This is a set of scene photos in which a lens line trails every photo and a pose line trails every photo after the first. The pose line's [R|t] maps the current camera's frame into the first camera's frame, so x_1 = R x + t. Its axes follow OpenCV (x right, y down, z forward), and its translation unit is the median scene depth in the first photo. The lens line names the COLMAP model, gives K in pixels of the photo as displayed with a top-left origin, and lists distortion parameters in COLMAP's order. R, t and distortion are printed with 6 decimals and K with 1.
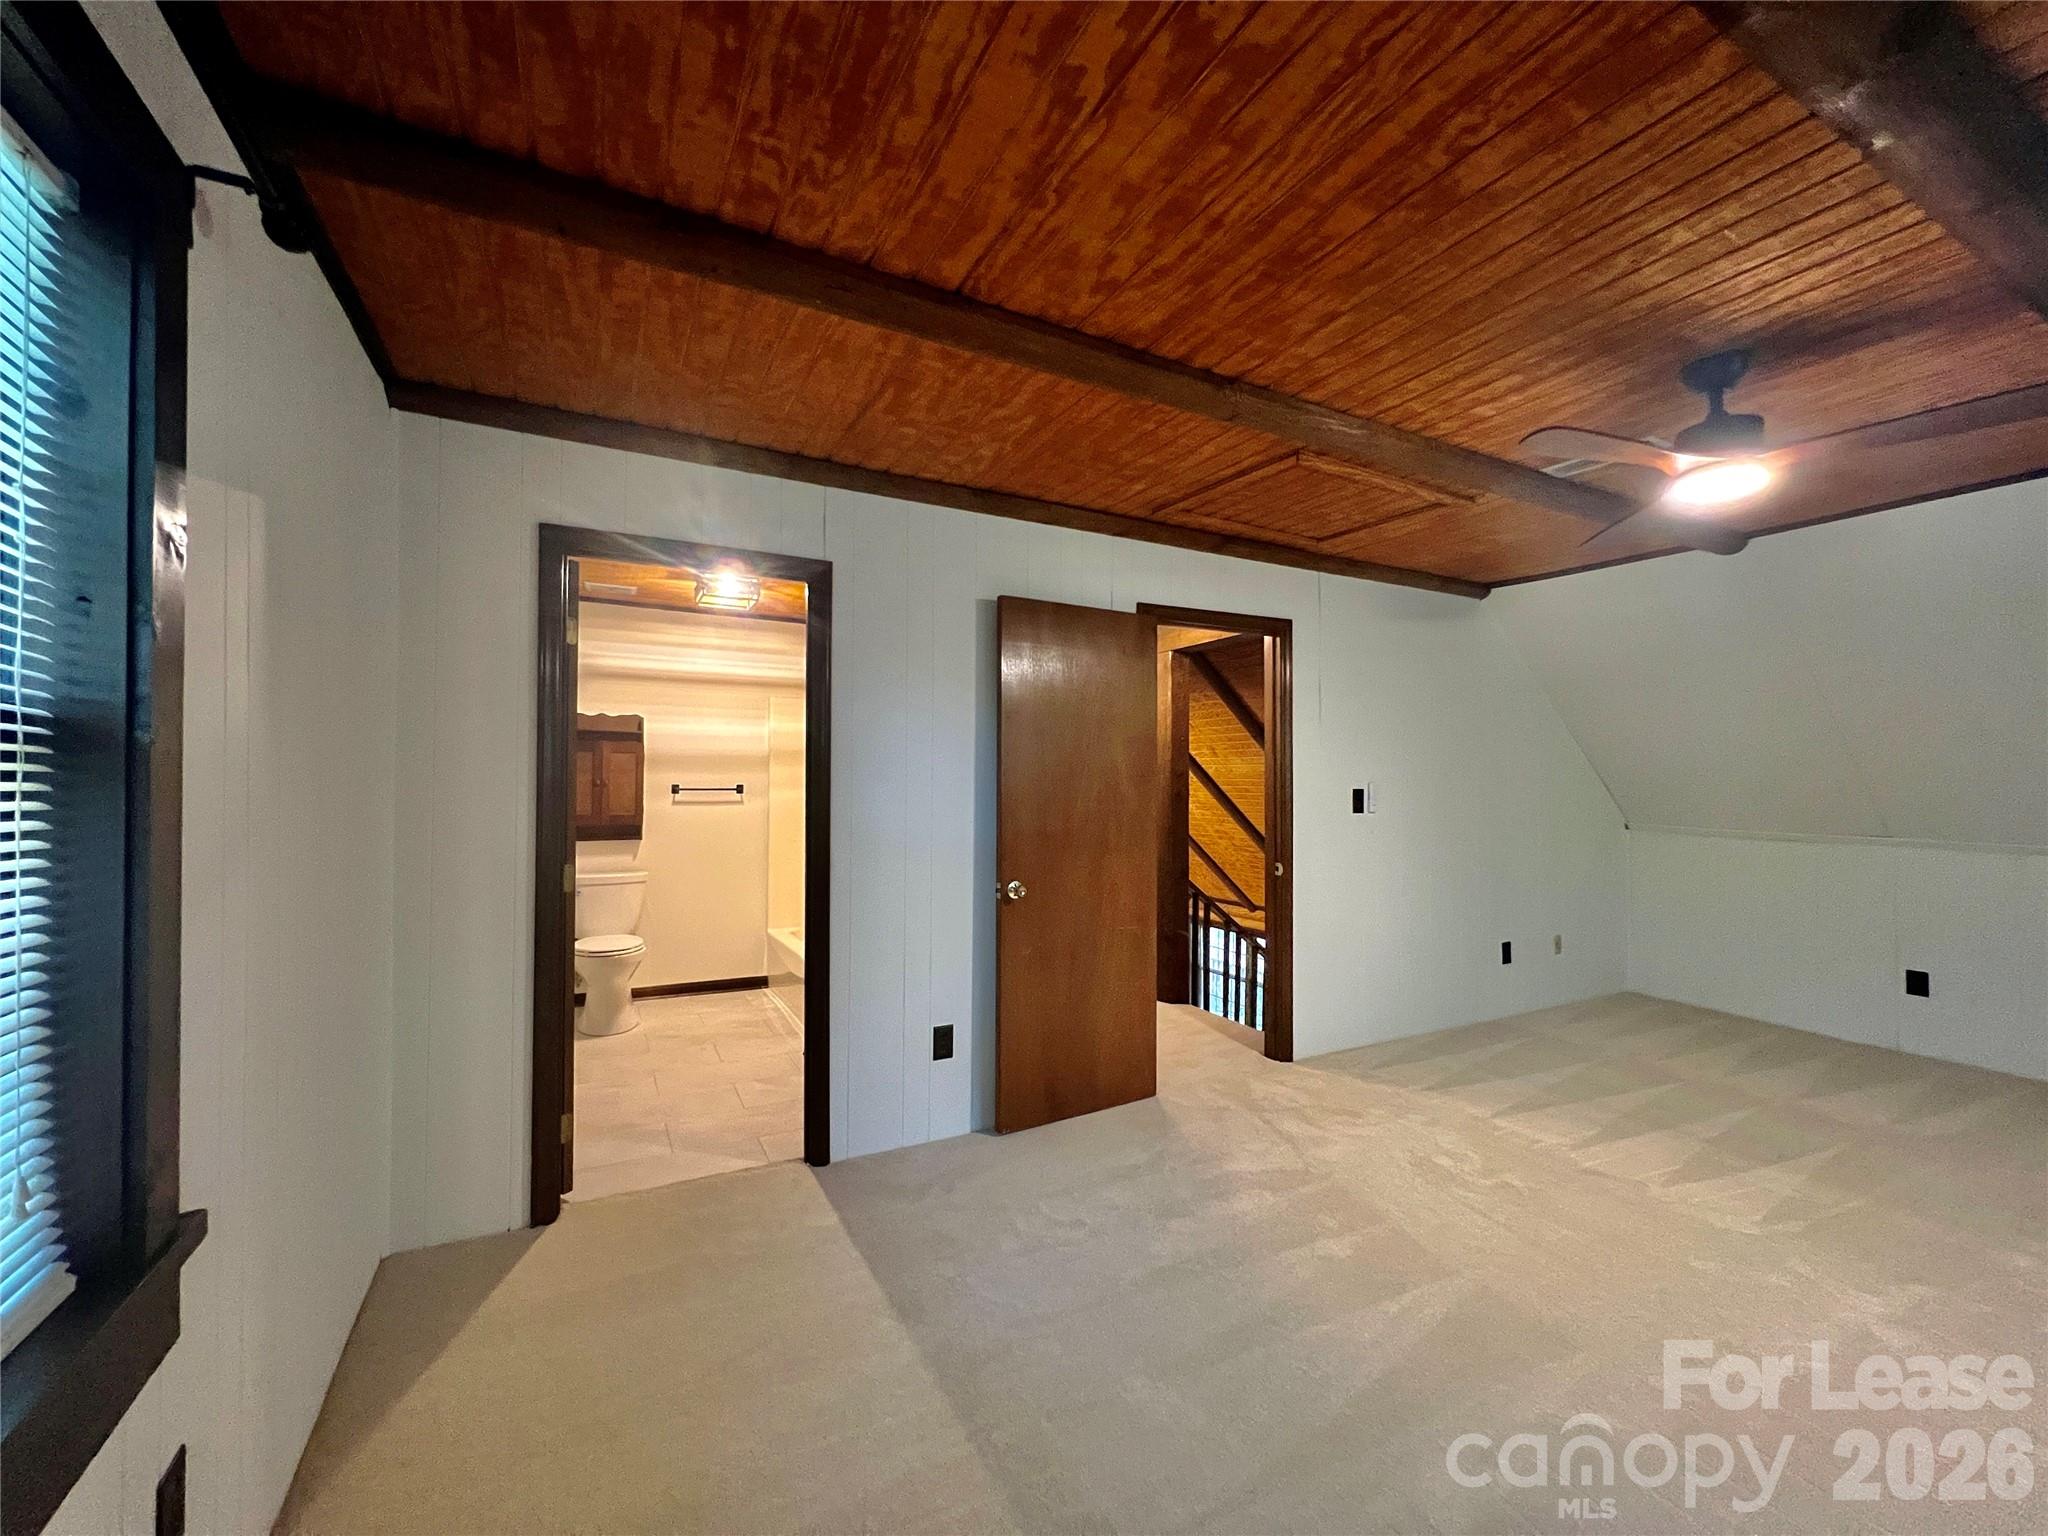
lens RADIAL K [[819.6, 0, 1020.7], [0, 819.6, 761.4], [0, 0, 1]] dist [-0.001507, 0.000174]
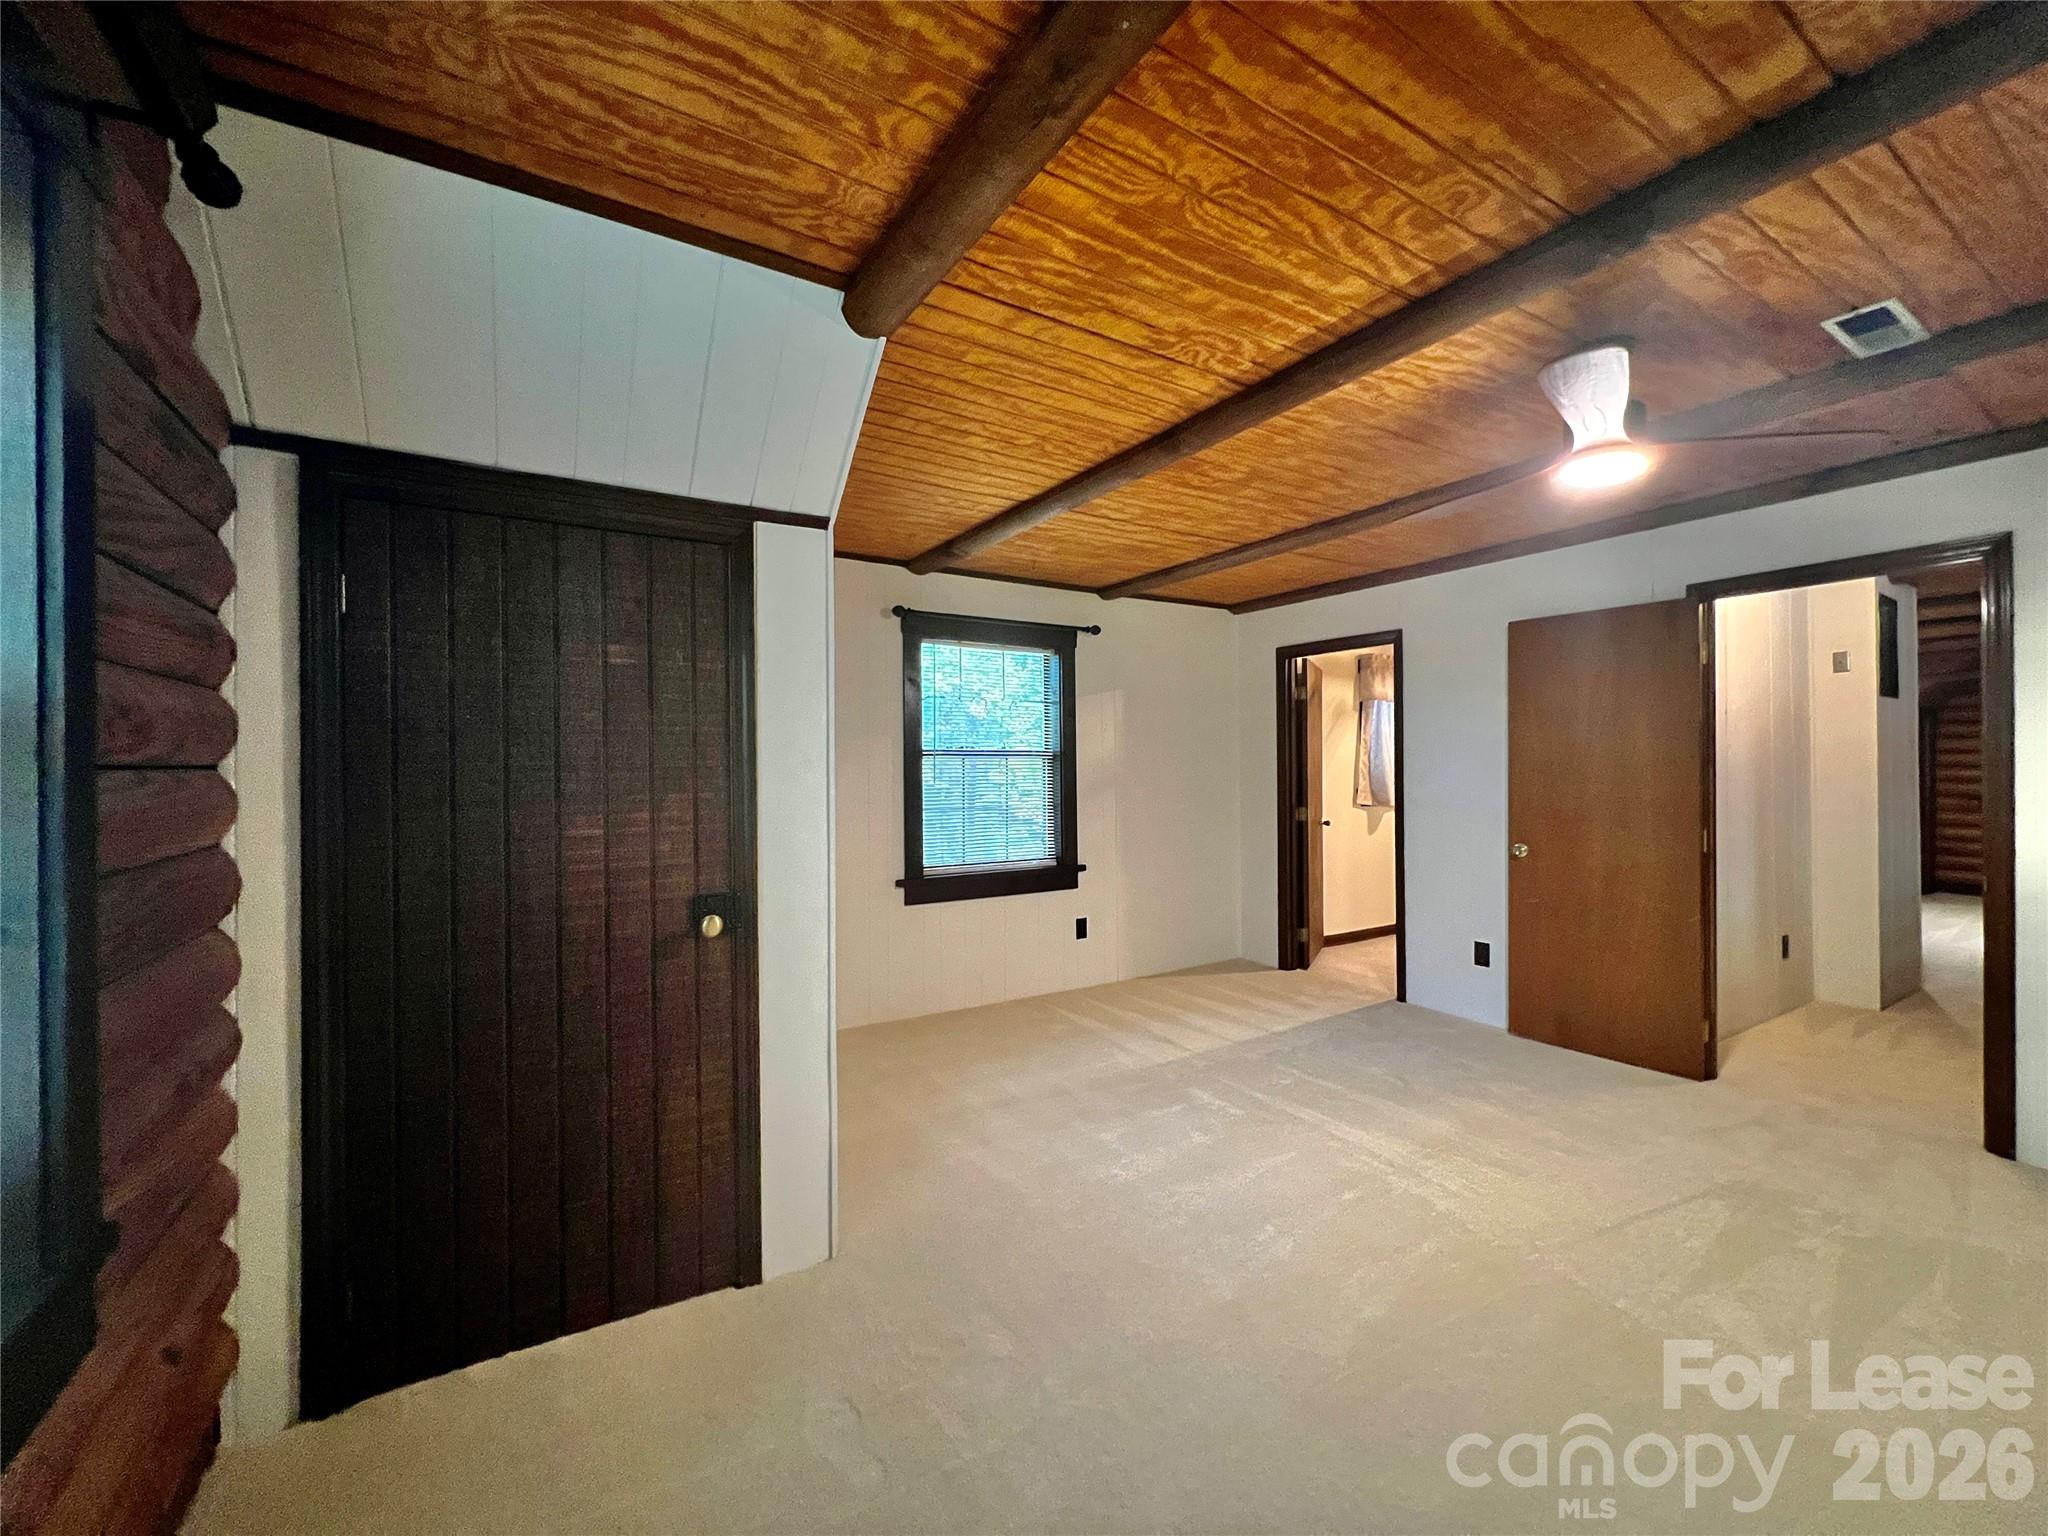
lens RADIAL K [[819.6, 0, 1020.7], [0, 819.6, 761.4], [0, 0, 1]] dist [-0.001507, 0.000174]
pose [[0.075819, -0.008169, -0.997088, 1.227536], [0.017451, 0.999824, -0.006864, 0.014096], [0.996969, -0.016879, 0.075948, 0.125814]]
